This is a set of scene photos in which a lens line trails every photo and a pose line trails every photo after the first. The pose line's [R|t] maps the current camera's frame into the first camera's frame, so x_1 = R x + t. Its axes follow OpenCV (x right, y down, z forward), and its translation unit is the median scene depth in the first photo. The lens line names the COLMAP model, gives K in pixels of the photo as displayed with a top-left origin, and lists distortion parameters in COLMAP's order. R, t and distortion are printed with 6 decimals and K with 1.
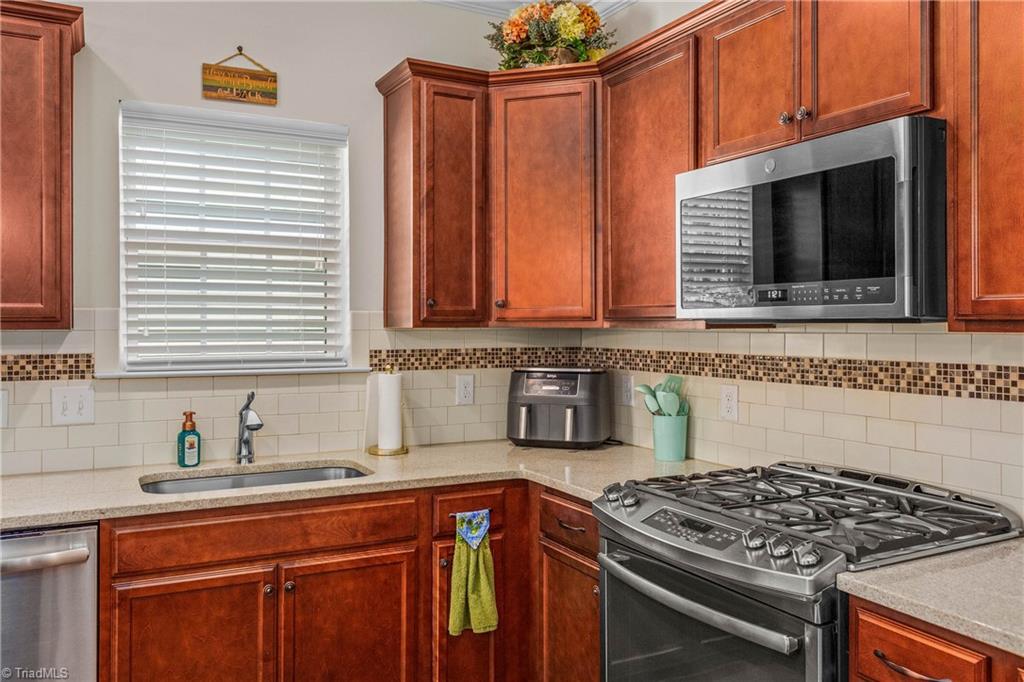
lens RADIAL K [[807.0, 0, 517.1], [0, 807.0, 319.4], [0, 0, 1]] dist [0.003713, 0.000649]
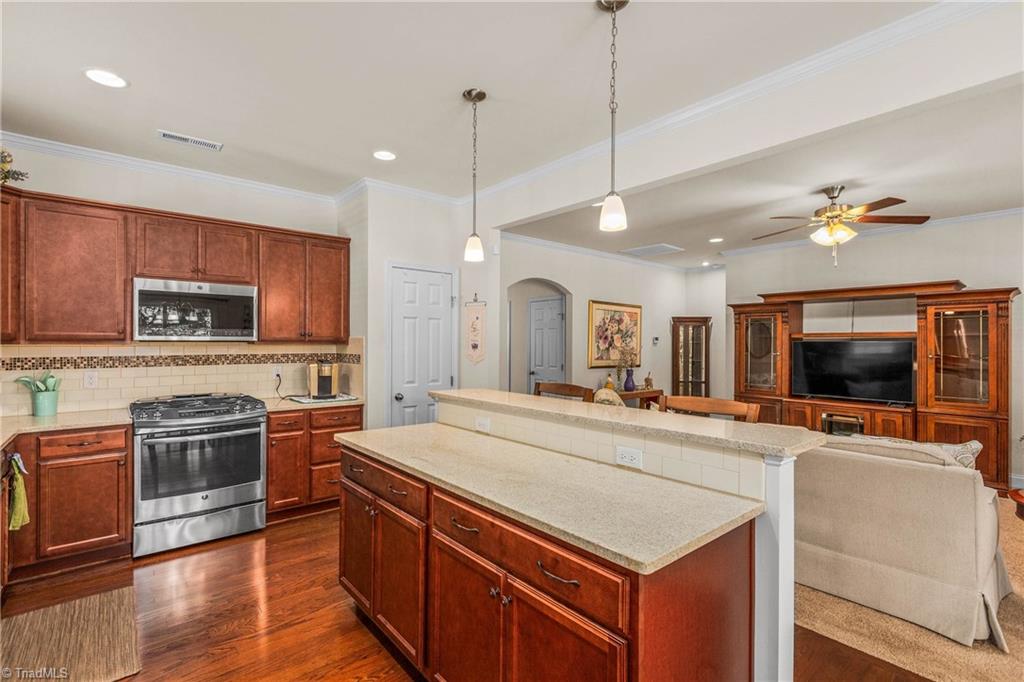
lens RADIAL K [[471.2, 0, 512.8], [0, 471.2, 341.6], [0, 0, 1]] dist [0.002552, 0.000154]
pose [[-0.211460, 0.001271, 0.977386, -1.220181], [-0.007808, 0.999965, -0.002990, -0.000672], [-0.977355, -0.008264, -0.211443, 0.207896]]
